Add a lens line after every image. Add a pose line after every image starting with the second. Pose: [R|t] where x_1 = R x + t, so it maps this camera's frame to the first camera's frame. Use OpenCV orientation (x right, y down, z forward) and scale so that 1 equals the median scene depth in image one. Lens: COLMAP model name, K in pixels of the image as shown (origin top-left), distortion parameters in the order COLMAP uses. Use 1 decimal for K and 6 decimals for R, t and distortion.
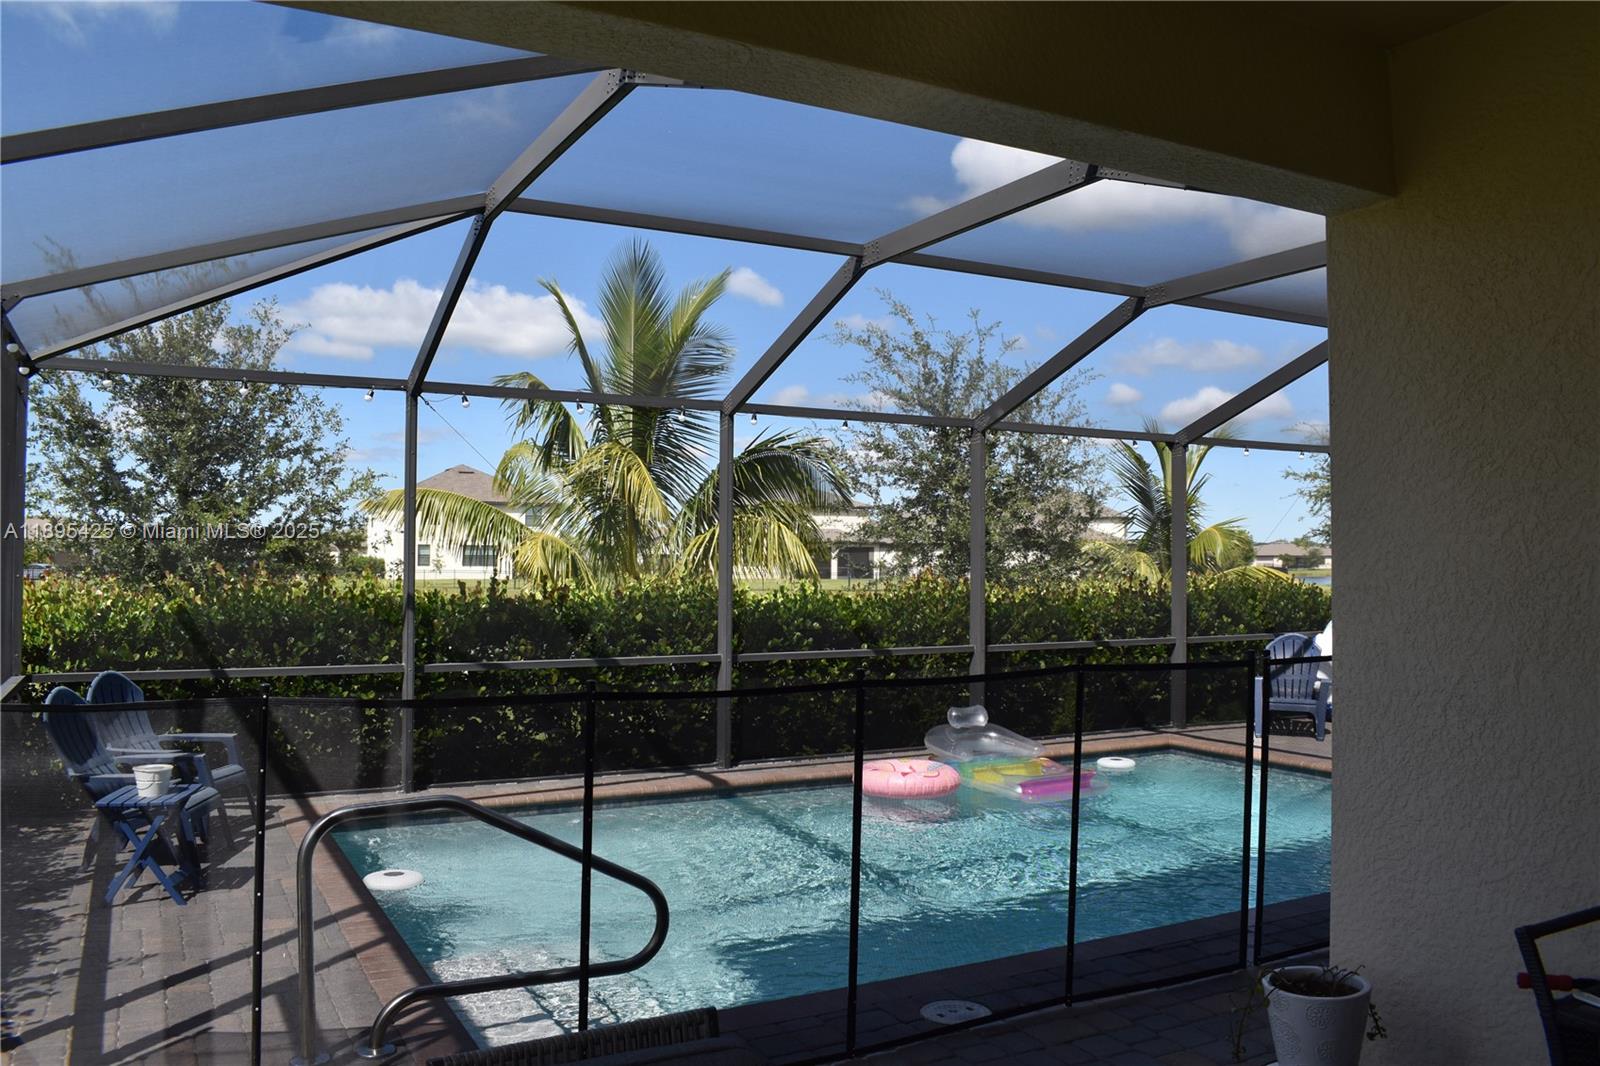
lens RADIAL K [[1254.6, 0, 800.0], [0, 1254.6, 533.0], [0, 0, 1]] dist [-0.084089, 0.009052]
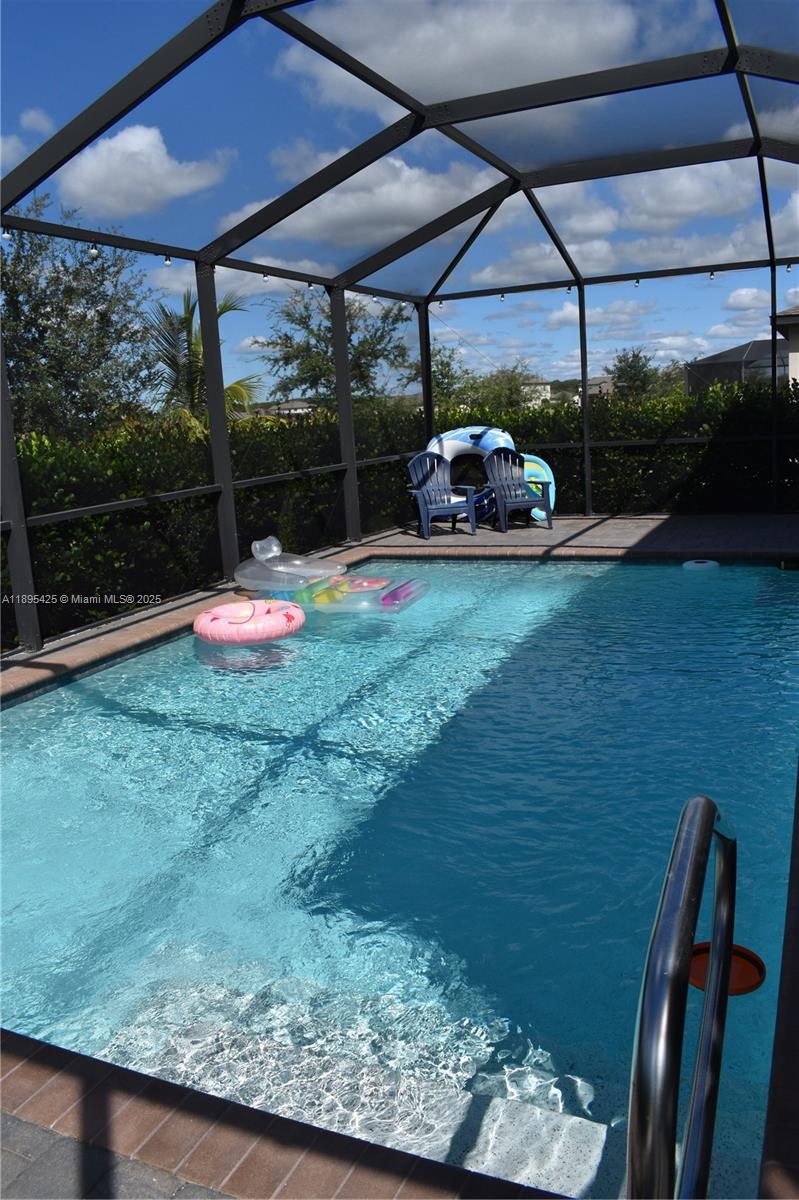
lens RADIAL K [[940.9, 0, 399.5], [0, 940.9, 600.0], [0, 0, 1]] dist [-0.084089, 0.009052]
pose [[0.792446, -0.174135, 0.584557, -0.209349], [0.055224, 0.974928, 0.215559, 0.026322], [-0.607437, -0.138537, 0.782194, 0.319579]]
